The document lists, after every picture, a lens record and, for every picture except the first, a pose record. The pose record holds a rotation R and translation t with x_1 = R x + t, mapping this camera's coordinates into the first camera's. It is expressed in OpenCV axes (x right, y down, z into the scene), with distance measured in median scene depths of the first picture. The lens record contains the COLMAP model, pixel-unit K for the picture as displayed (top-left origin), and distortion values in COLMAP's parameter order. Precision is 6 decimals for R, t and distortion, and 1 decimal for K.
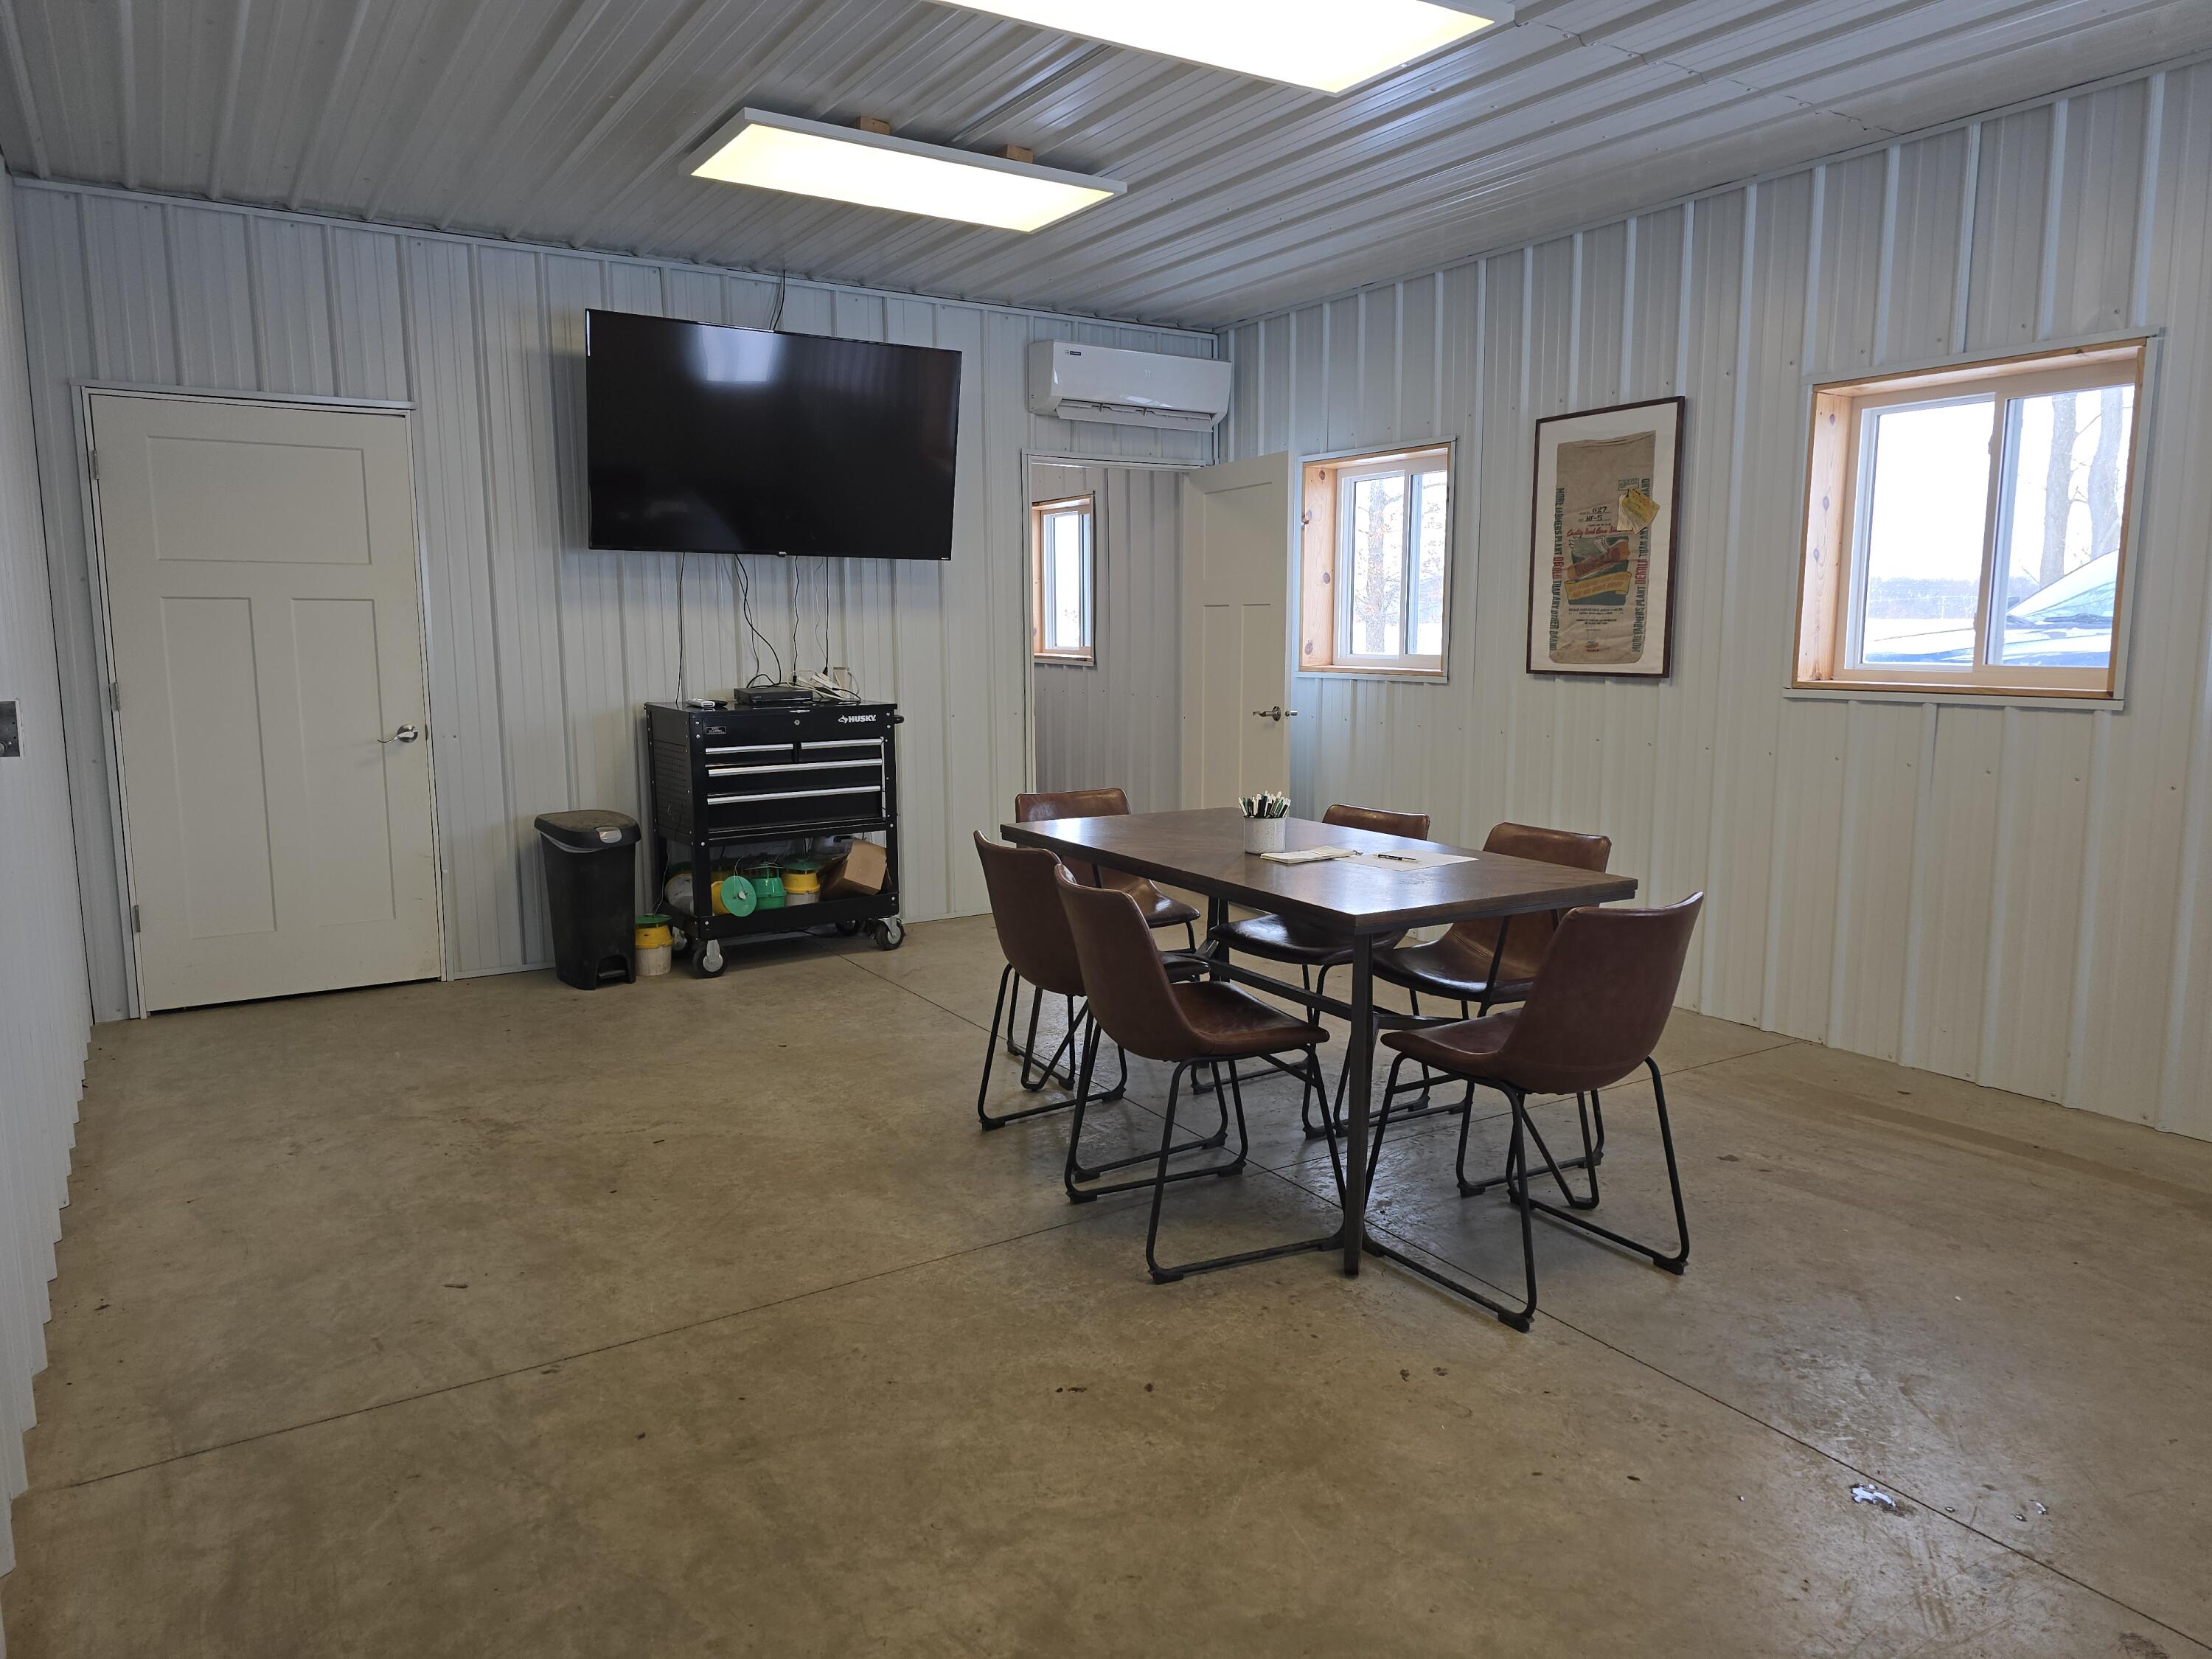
lens RADIAL K [[1433.5, 0, 1112.3], [0, 1433.5, 830.2], [0, 0, 1]] dist [0.002046, -0.003273]
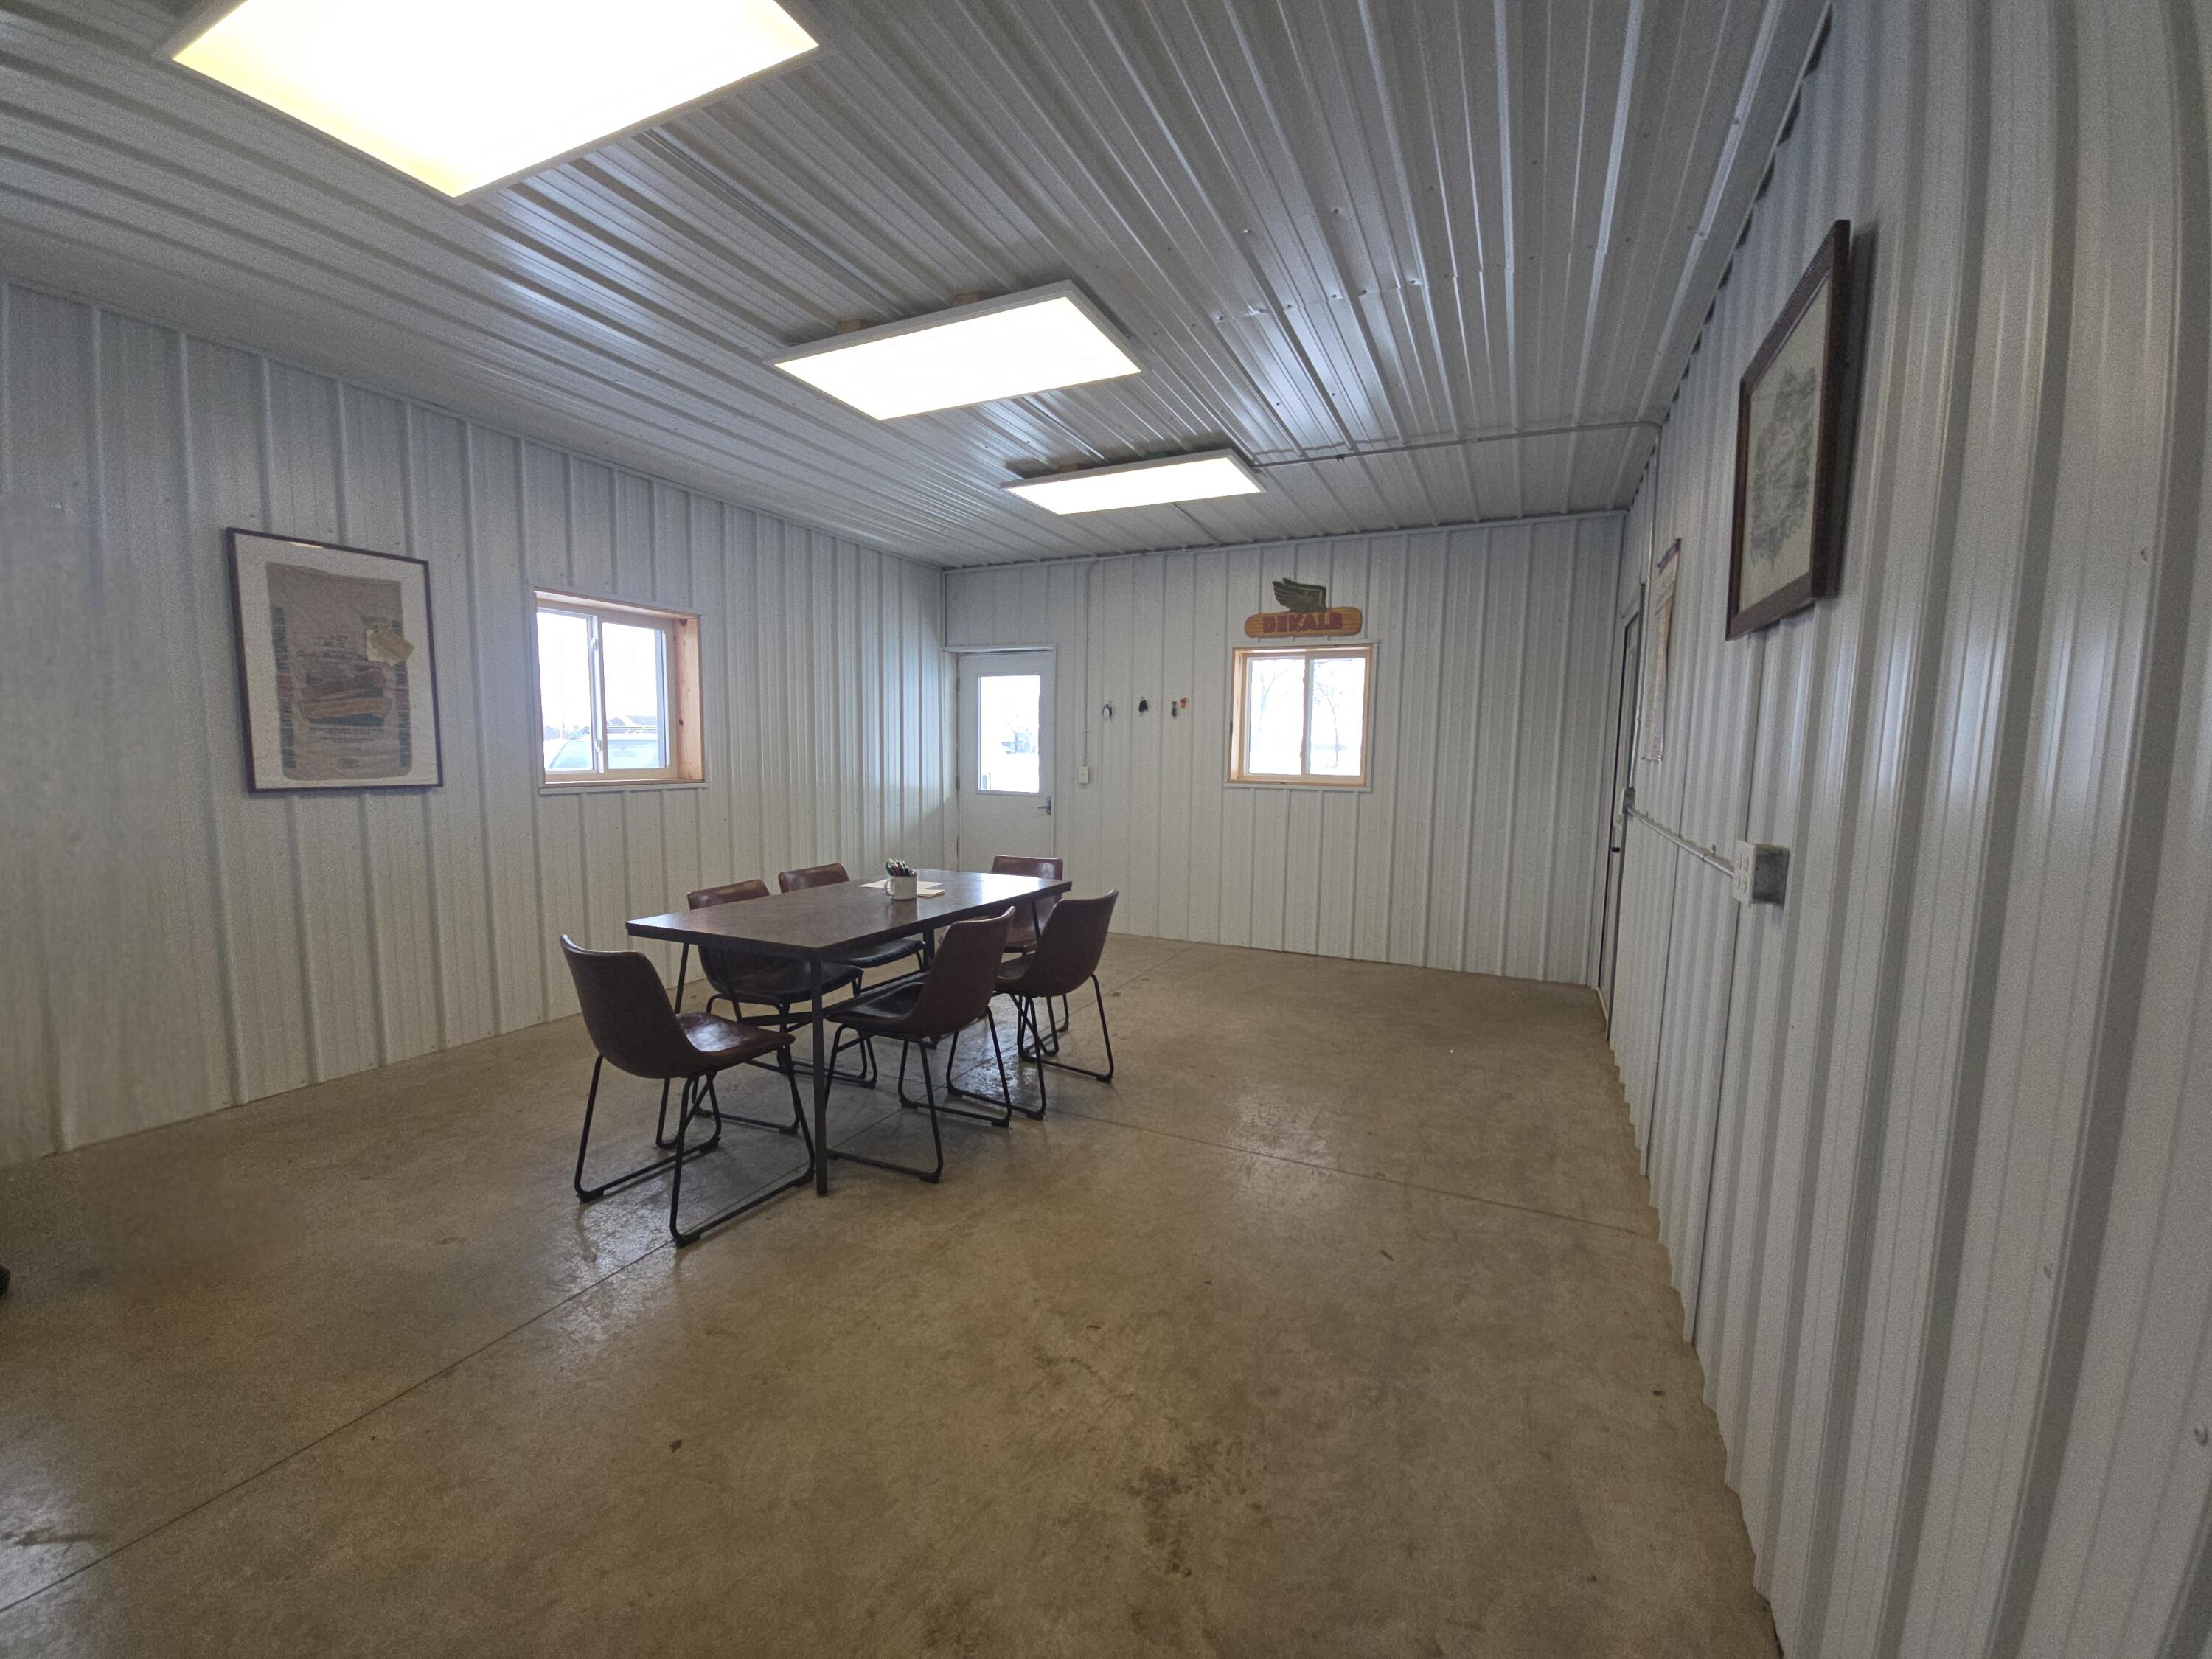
lens RADIAL K [[897.1, 0, 1107.1], [0, 897.1, 841.5], [0, 0, 1]] dist [0.001361, -0.002340]
pose [[-0.524839, -0.097542, 0.845595, -0.670911], [0.106356, 0.978113, 0.178840, -0.160198], [-0.844531, 0.183796, -0.502977, 1.063536]]
